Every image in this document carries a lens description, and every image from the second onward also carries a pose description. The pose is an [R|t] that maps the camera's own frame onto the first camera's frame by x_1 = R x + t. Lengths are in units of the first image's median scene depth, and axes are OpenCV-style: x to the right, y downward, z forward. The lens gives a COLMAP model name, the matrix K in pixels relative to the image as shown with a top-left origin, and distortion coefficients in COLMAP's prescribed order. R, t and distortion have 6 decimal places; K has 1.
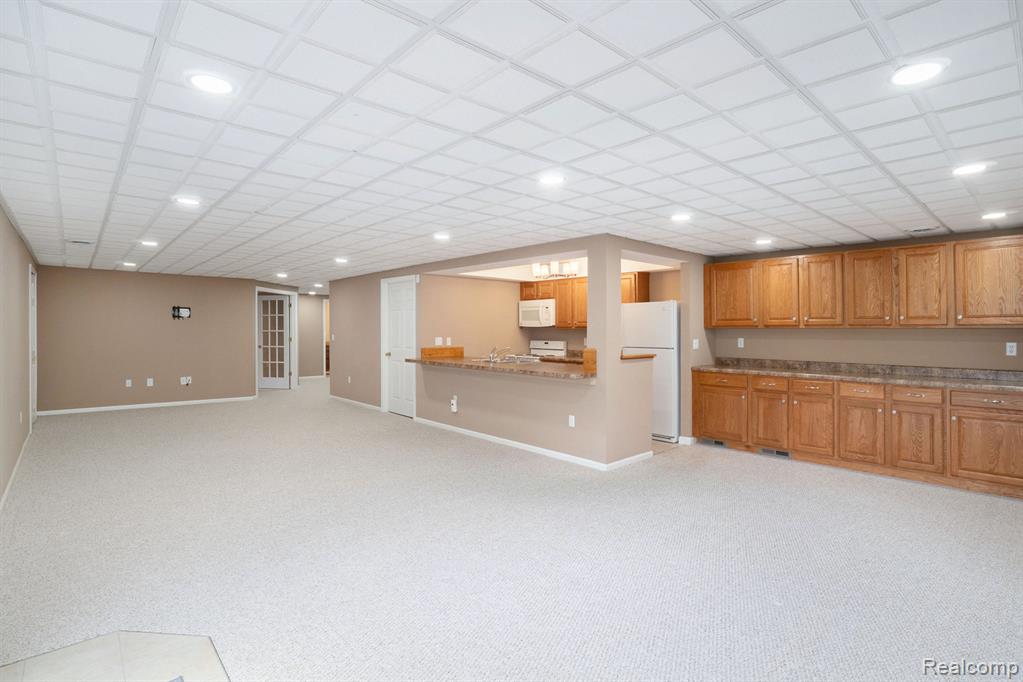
lens RADIAL K [[504.7, 0, 518.2], [0, 504.7, 333.4], [0, 0, 1]] dist [-0.060601, -0.000062]
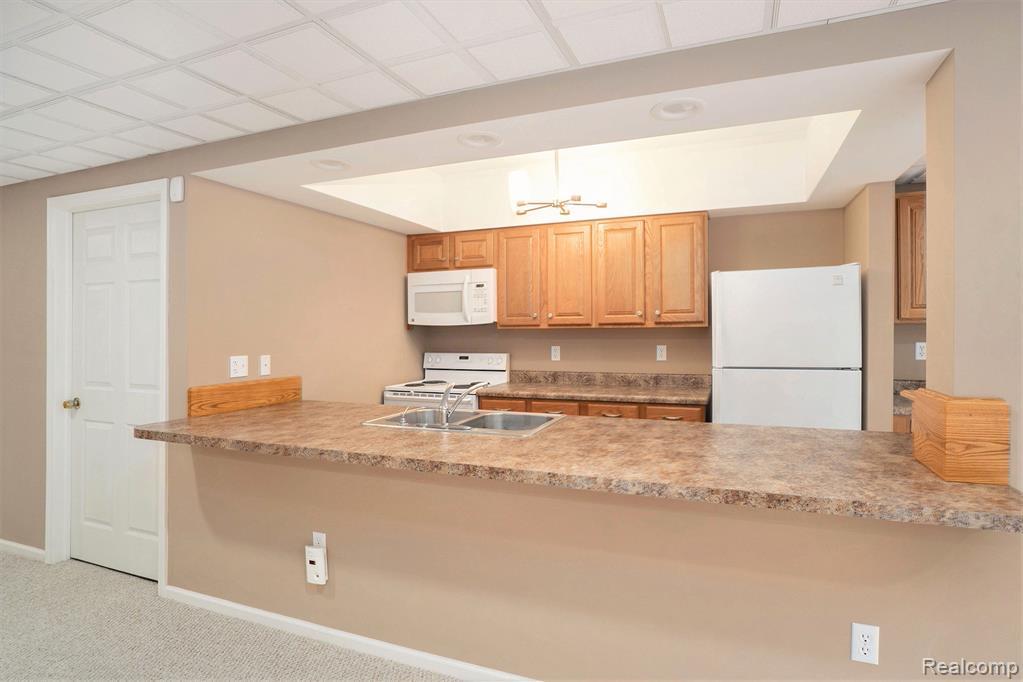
lens RADIAL K [[544.4, 0, 527.4], [0, 544.4, 319.9], [0, 0, 1]] dist [-0.027259, 0.000534]
pose [[0.899675, -0.002816, 0.436552, -0.129696], [0.010699, 0.999821, -0.015601, -0.009633], [-0.436430, 0.018706, 0.899544, 0.506713]]
